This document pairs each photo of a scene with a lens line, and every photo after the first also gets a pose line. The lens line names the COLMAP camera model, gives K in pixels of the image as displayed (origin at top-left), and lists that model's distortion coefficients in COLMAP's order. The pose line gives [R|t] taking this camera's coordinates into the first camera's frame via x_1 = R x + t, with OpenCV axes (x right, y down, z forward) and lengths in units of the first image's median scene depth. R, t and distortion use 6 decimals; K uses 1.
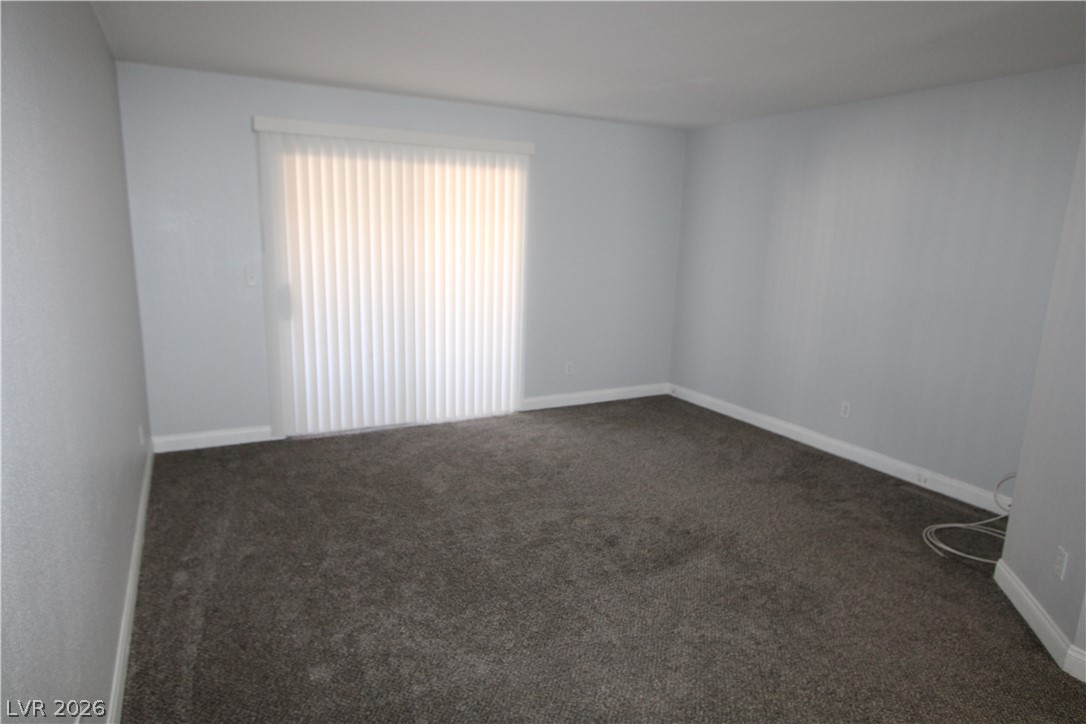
lens RADIAL K [[672.1, 0, 548.4], [0, 672.1, 362.8], [0, 0, 1]] dist [-0.015279, 0.004372]
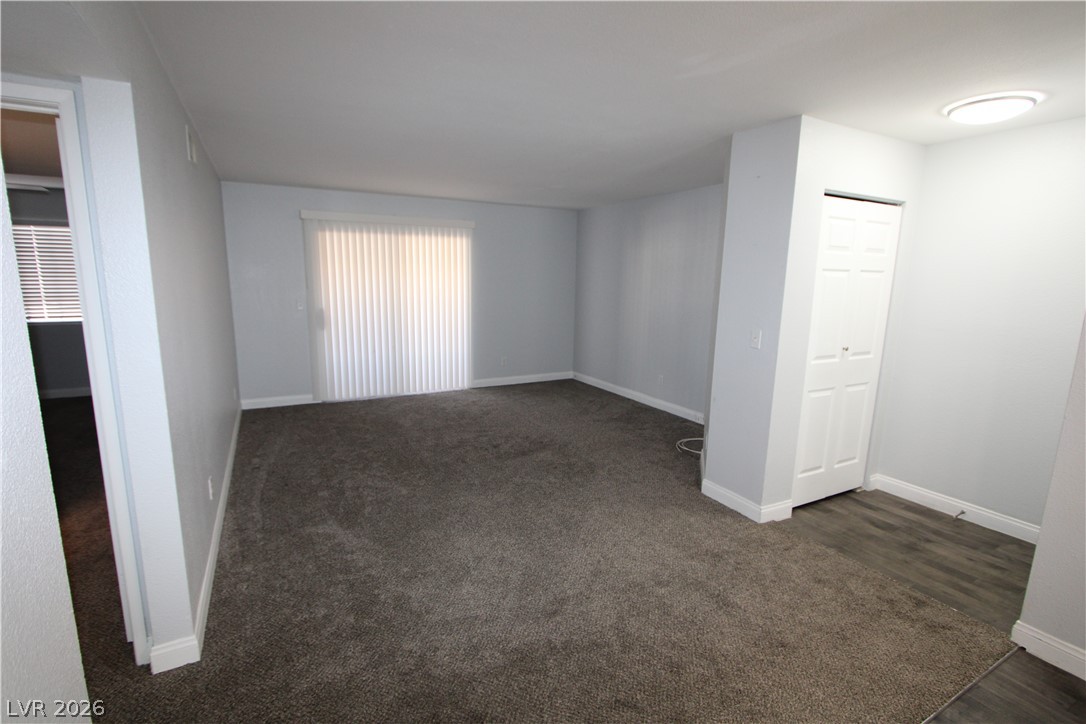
lens RADIAL K [[512.8, 0, 536.8], [0, 512.8, 361.8], [0, 0, 1]] dist [-0.010319, 0.000492]
pose [[0.999873, -0.012729, -0.009622, 0.163006], [0.012457, 0.999535, -0.027826, 0.060087], [0.009971, 0.027702, 0.999566, -0.276483]]
